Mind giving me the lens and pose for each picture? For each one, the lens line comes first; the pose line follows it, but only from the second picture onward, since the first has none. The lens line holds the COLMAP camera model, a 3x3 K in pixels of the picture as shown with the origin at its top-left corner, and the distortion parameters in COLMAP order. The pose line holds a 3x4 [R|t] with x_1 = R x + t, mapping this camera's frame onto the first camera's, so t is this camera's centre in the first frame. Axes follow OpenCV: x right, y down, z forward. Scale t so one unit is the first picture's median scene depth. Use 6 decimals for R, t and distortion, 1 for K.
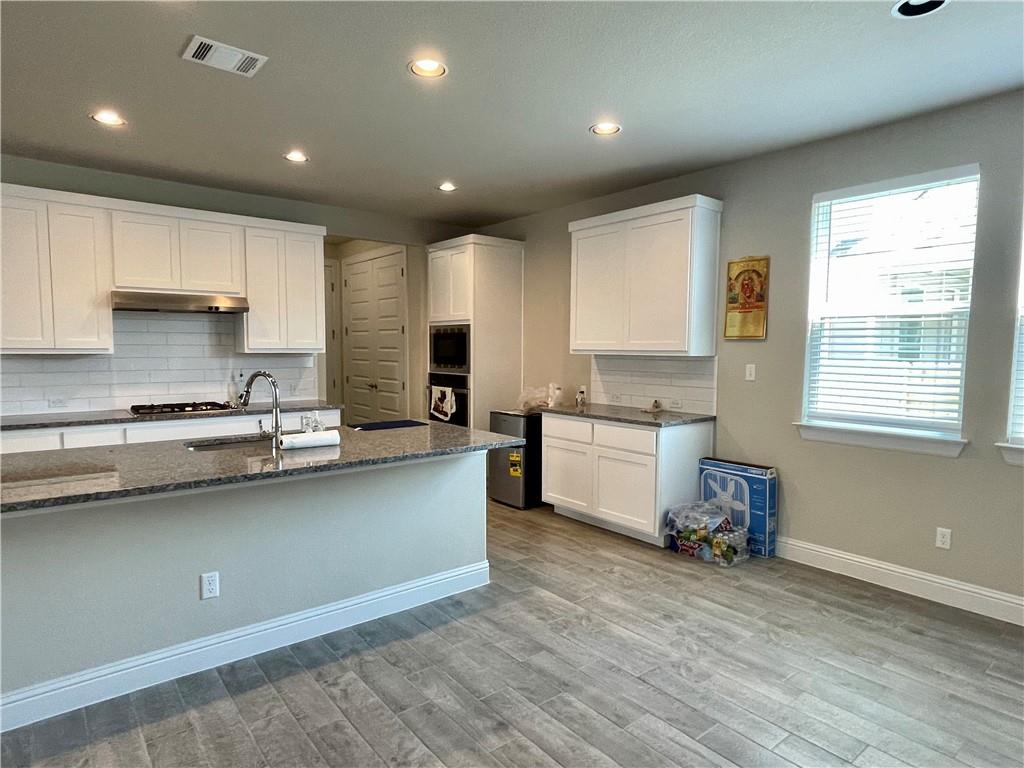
lens RADIAL K [[596.2, 0, 512.0], [0, 596.2, 384.0], [0, 0, 1]] dist [0.000826, -0.000494]
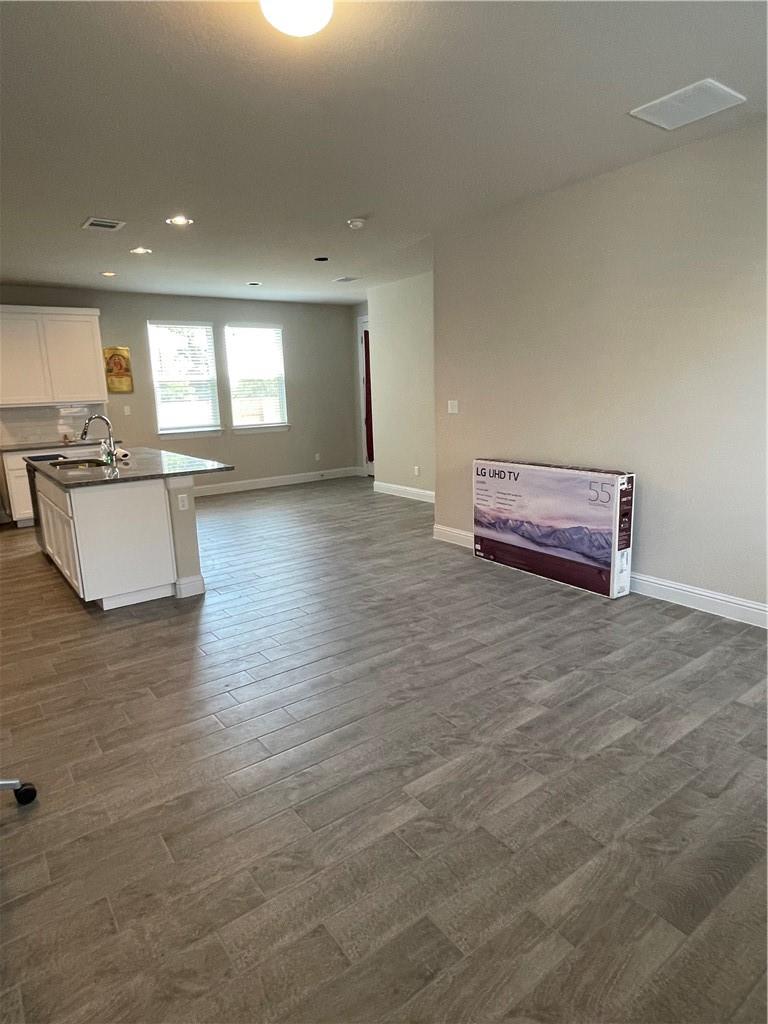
lens RADIAL K [[596.2, 0, 384.0], [0, 596.2, 512.0], [0, 0, 1]] dist [0.000826, -0.000494]
pose [[0.050174, -0.210853, 0.976229, -1.479350], [0.097800, 0.973800, 0.205302, -0.015484], [-0.993940, 0.085175, 0.069481, 0.099128]]
